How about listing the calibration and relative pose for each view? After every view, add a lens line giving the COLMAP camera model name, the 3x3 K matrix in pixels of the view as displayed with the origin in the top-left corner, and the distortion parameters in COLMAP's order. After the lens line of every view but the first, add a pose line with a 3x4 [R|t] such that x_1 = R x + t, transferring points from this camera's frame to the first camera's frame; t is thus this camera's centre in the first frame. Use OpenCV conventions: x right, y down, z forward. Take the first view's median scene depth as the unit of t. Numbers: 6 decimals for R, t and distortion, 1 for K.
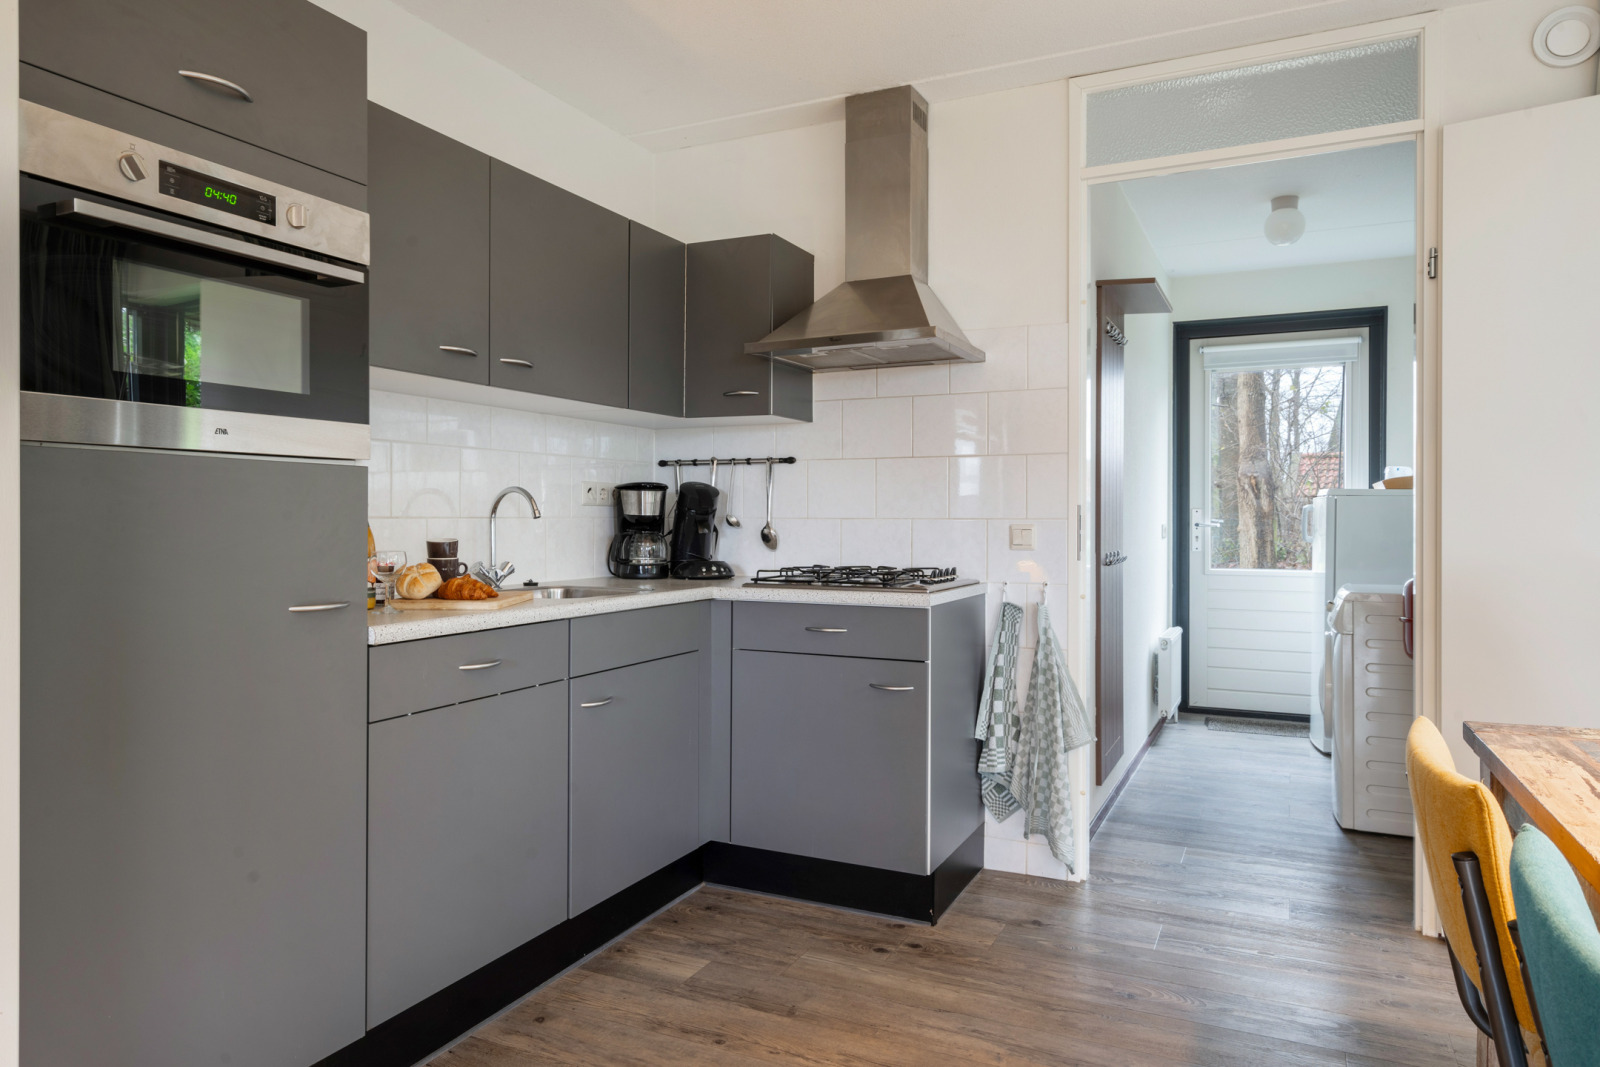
lens RADIAL K [[1030.9, 0, 798.6], [0, 1030.9, 514.2], [0, 0, 1]] dist [-0.001878, 0.000021]
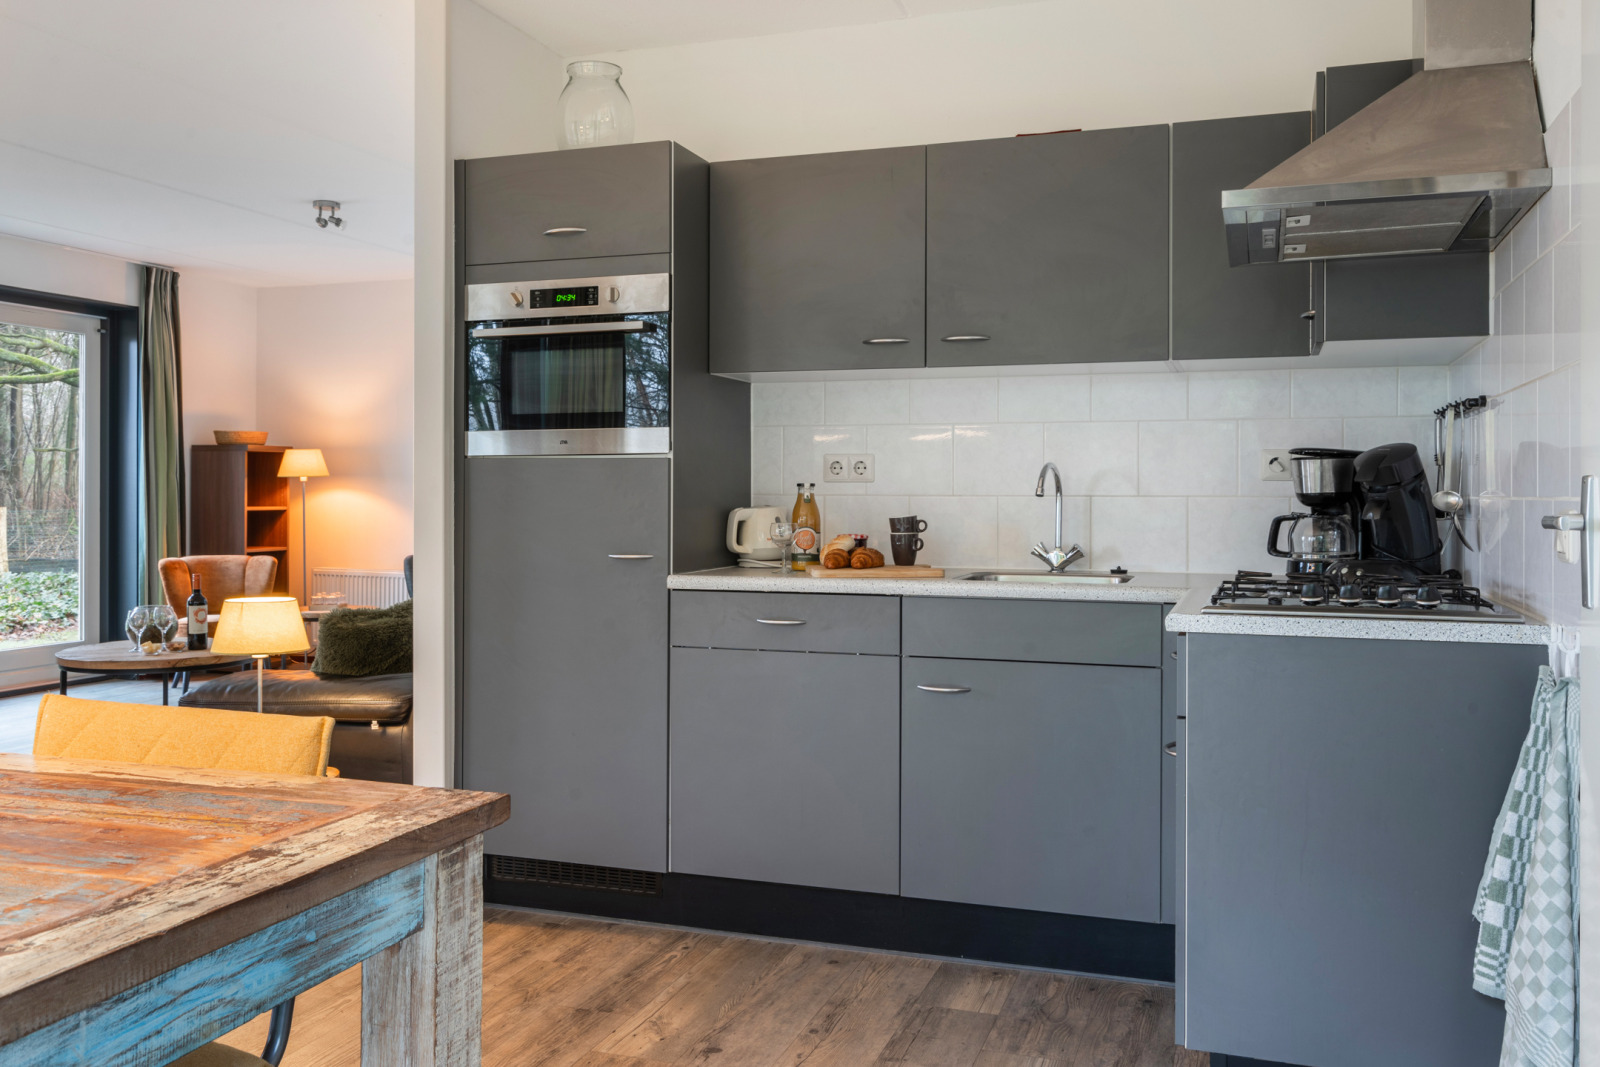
lens RADIAL K [[1335.4, 0, 799.8], [0, 1335.4, 502.9], [0, 0, 1]] dist [0.004692, -0.001895]
pose [[0.106374, 0.000132, -0.994326, 1.127570], [0.002235, 0.999997, 0.000372, 0.010950], [0.994324, -0.002262, 0.106373, 0.815929]]
